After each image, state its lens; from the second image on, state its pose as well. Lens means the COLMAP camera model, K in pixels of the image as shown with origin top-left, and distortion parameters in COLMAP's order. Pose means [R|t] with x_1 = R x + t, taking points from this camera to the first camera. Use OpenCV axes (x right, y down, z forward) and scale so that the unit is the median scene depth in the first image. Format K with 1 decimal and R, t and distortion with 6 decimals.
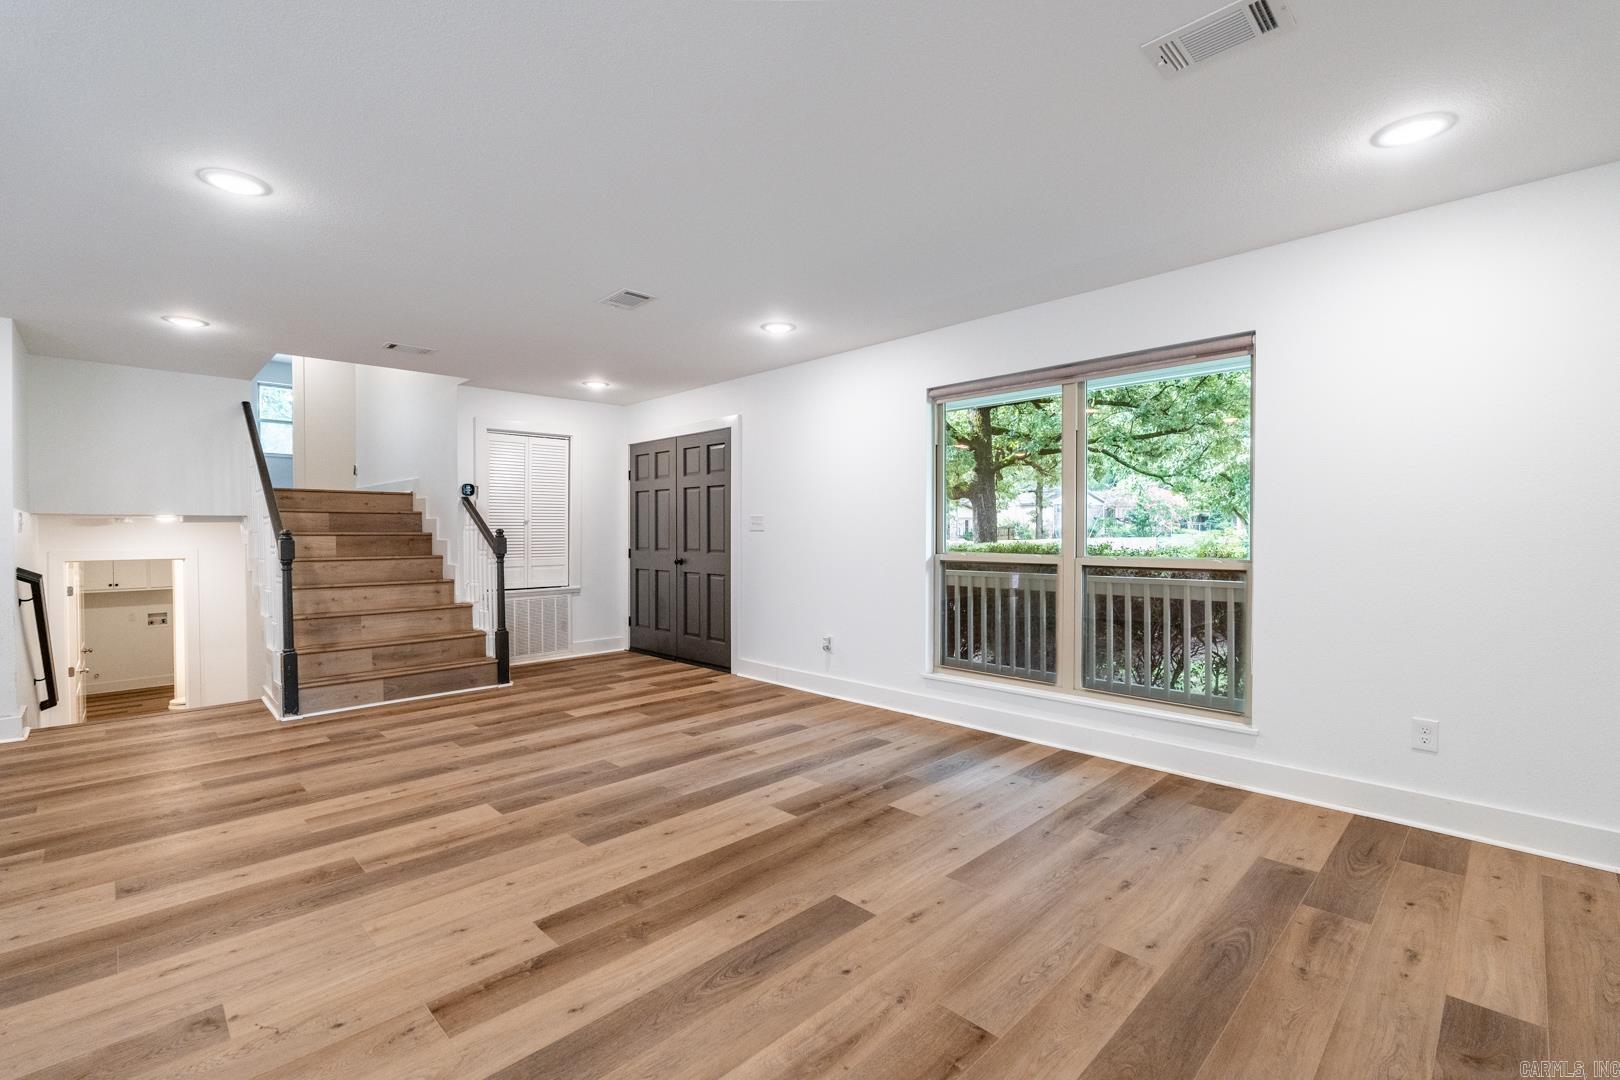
lens RADIAL K [[710.5, 0, 807.6], [0, 710.5, 540.1], [0, 0, 1]] dist [-0.006264, 0.000499]
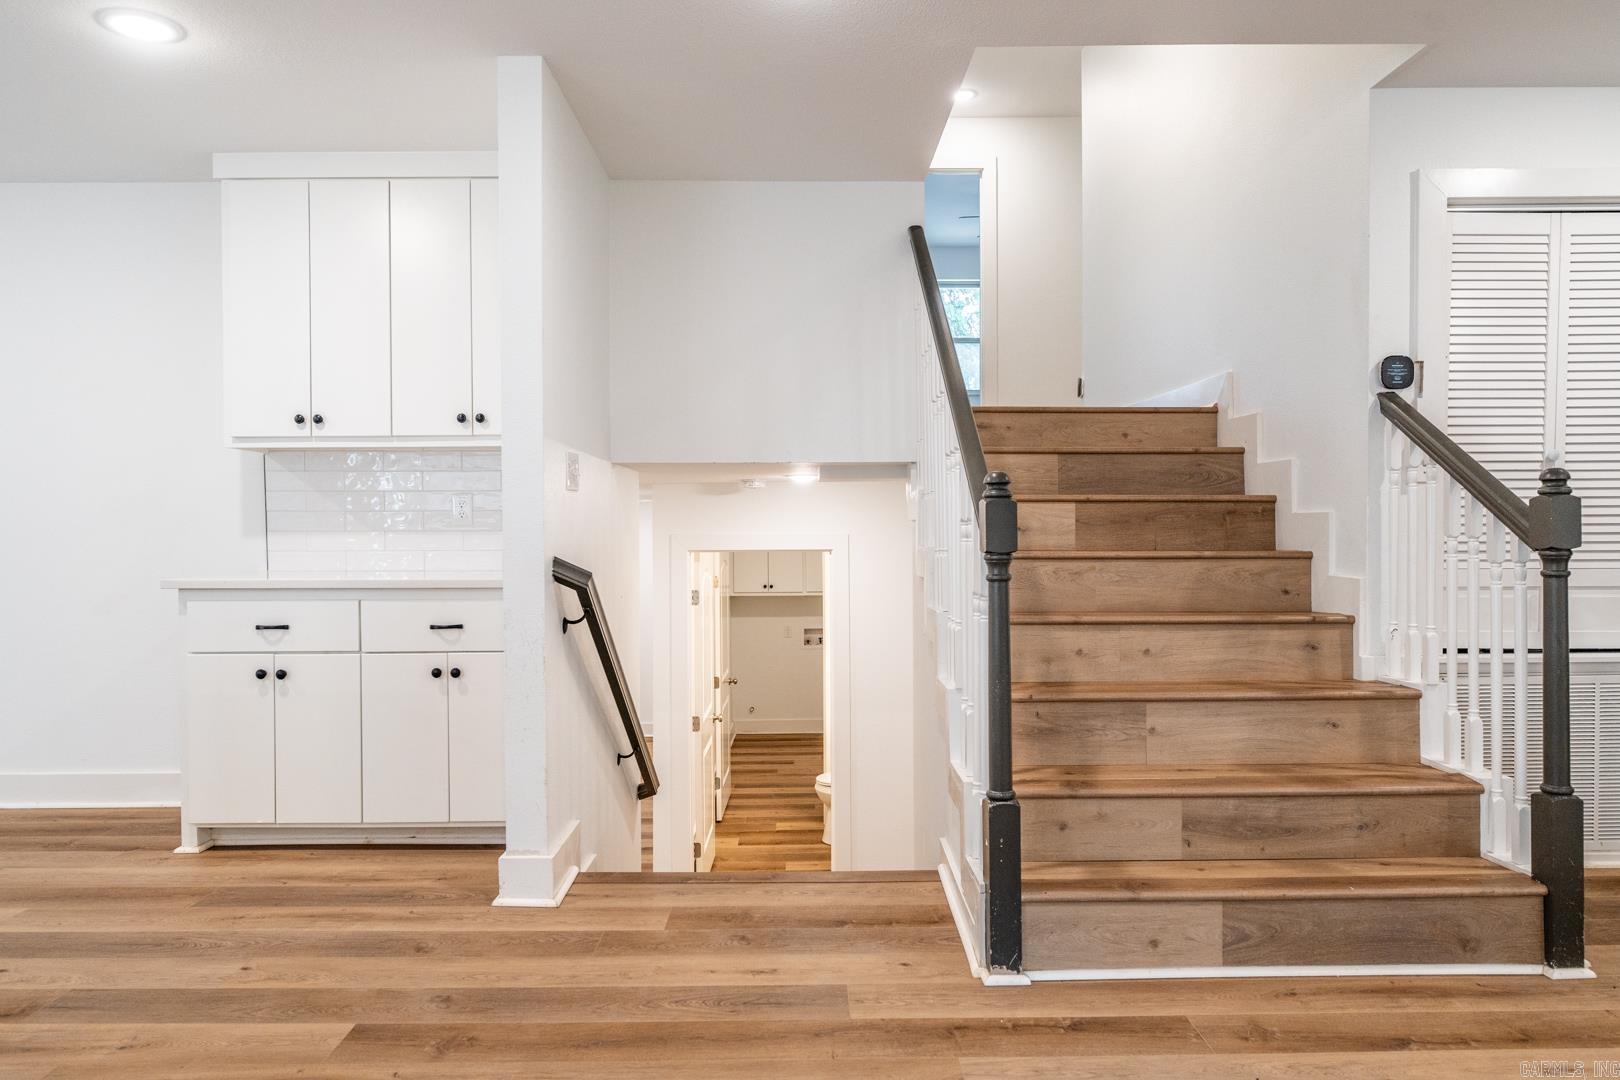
lens RADIAL K [[1090.8, 0, 810.0], [0, 1090.8, 540.0], [0, 0, 1]] dist [-0.004002, -0.001868]
pose [[0.719700, 0.010338, -0.694208, -0.364273], [-0.007191, 0.999946, 0.007436, 0.015530], [0.694248, -0.000360, 0.719736, 0.461461]]
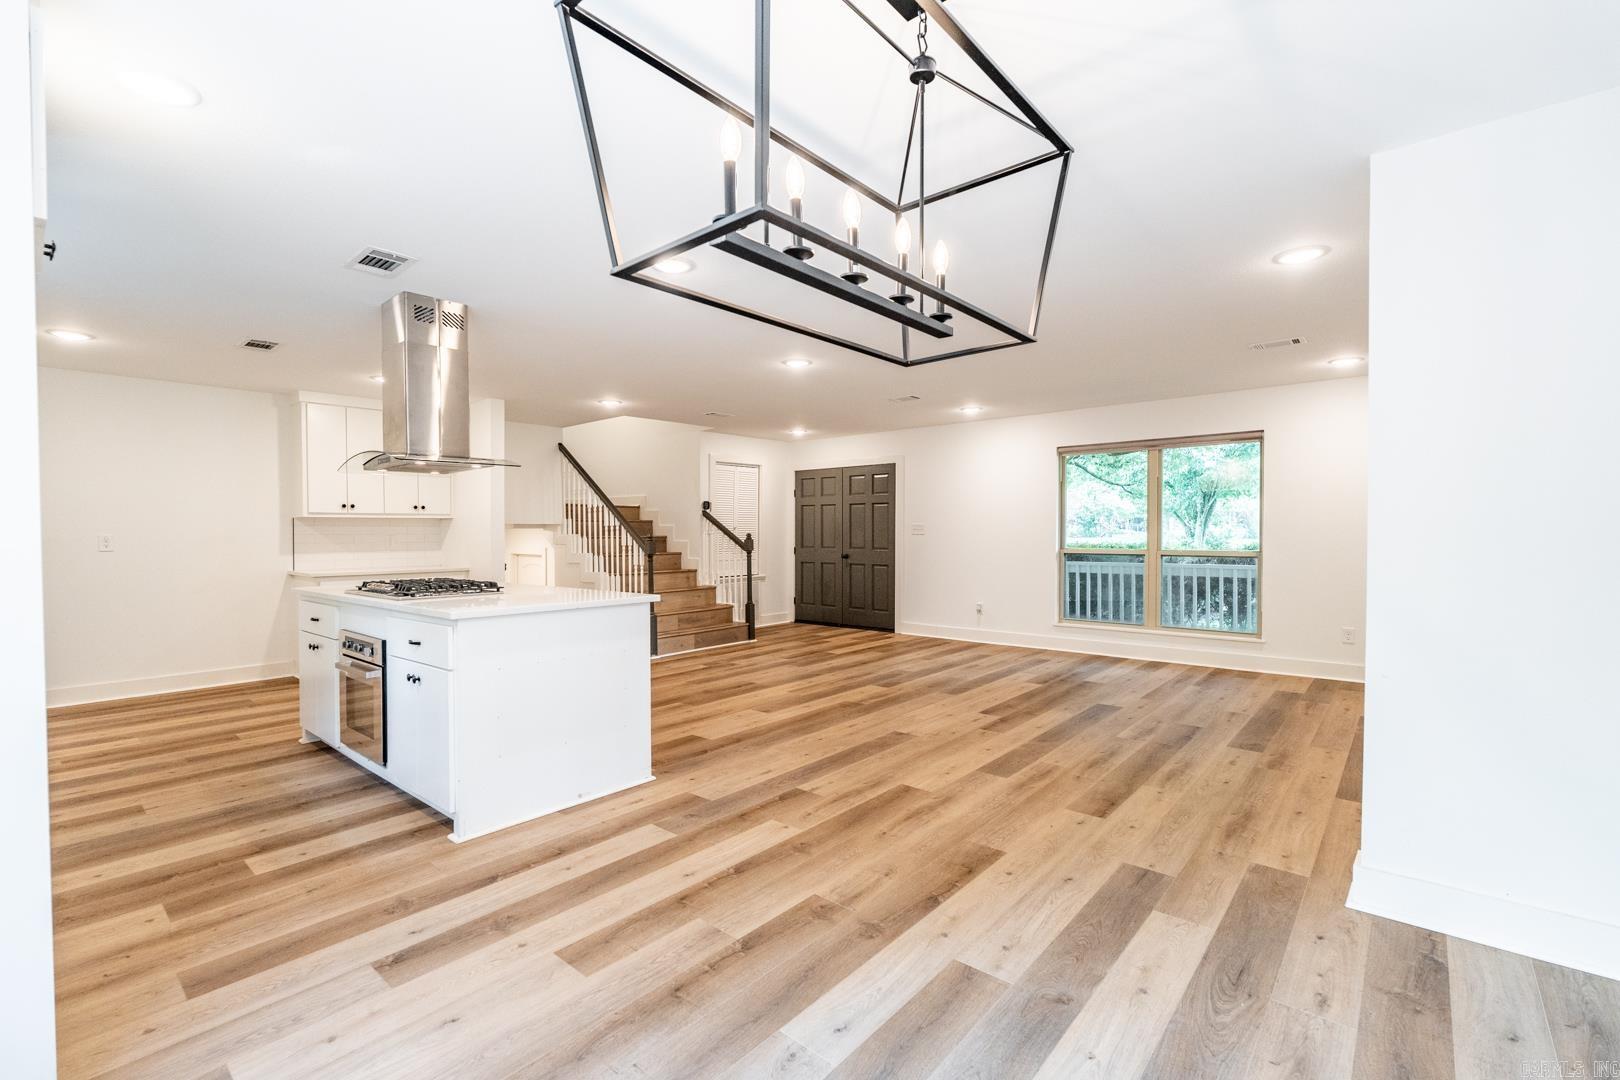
lens RADIAL K [[711.1, 0, 808.4], [0, 711.1, 542.1], [0, 0, 1]] dist [-0.005995, 0.000416]
pose [[0.996727, -0.001626, 0.080820, -0.465143], [0.001473, 0.999997, 0.001952, -0.000666], [-0.080823, -0.001826, 0.996727, -0.501174]]
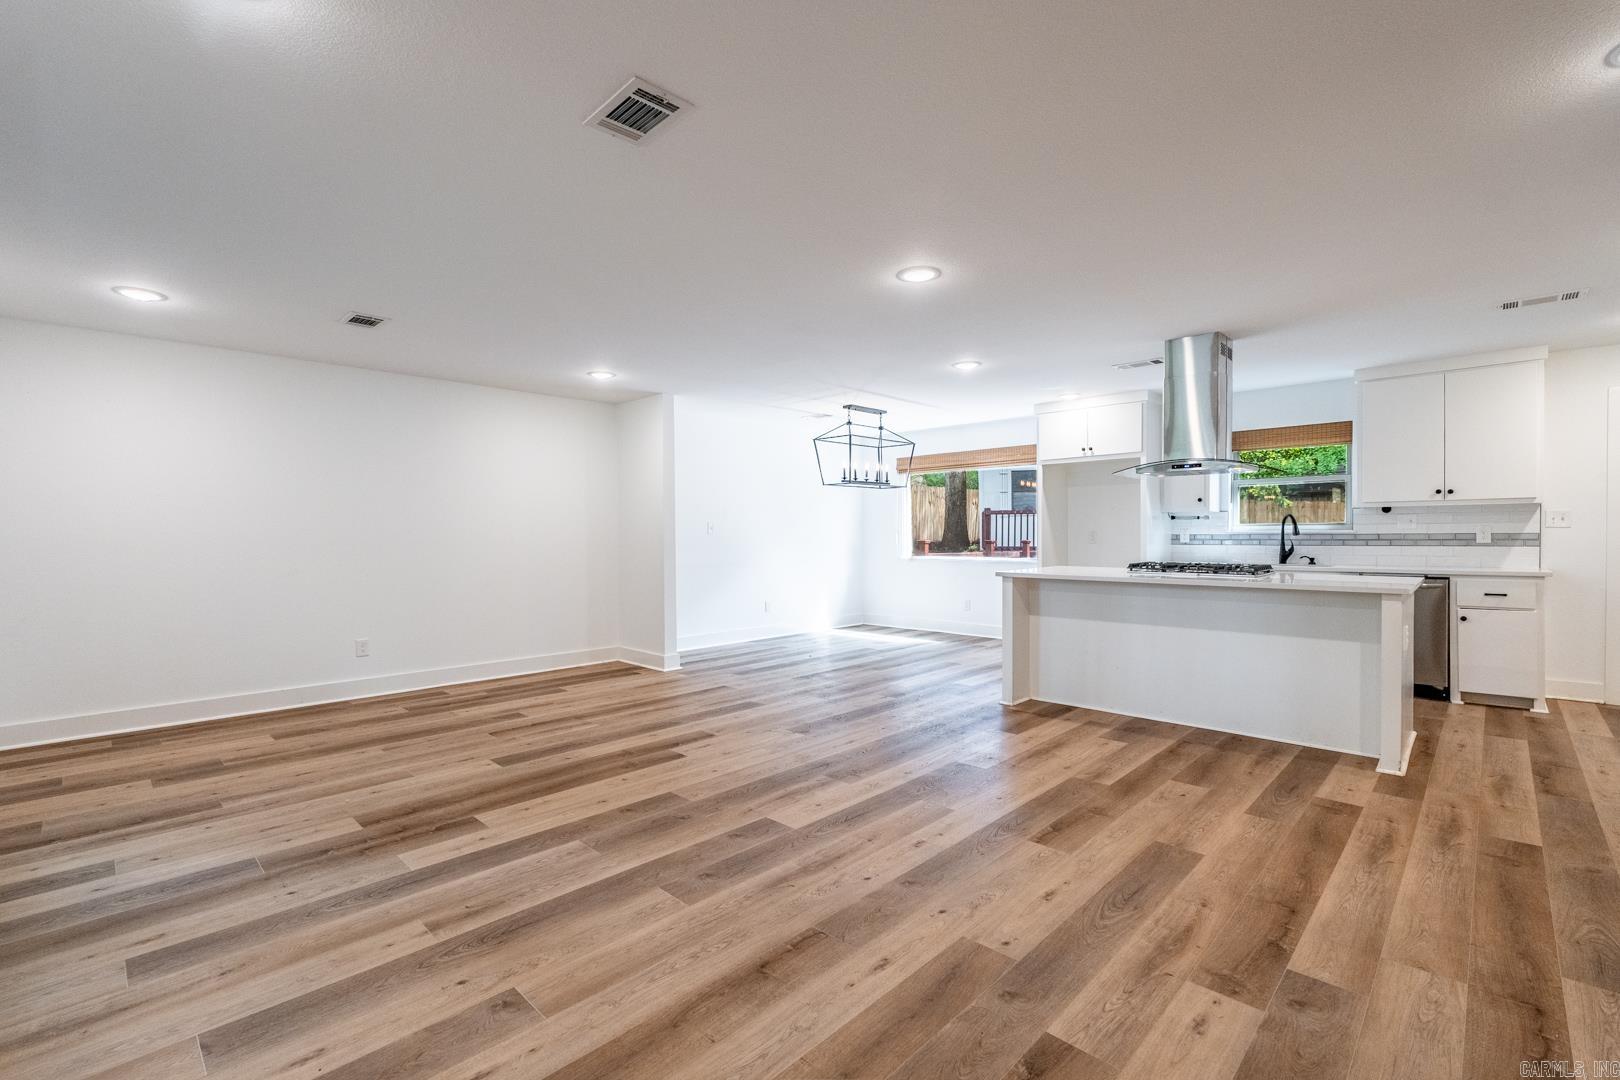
lens RADIAL K [[710.5, 0, 807.6], [0, 710.5, 540.1], [0, 0, 1]] dist [-0.006264, 0.000499]
pose [[-0.999686, 0.011275, -0.022369, -0.276792], [0.010780, 0.999698, 0.022101, -0.014633], [0.022611, 0.021852, -0.999505, 1.172061]]
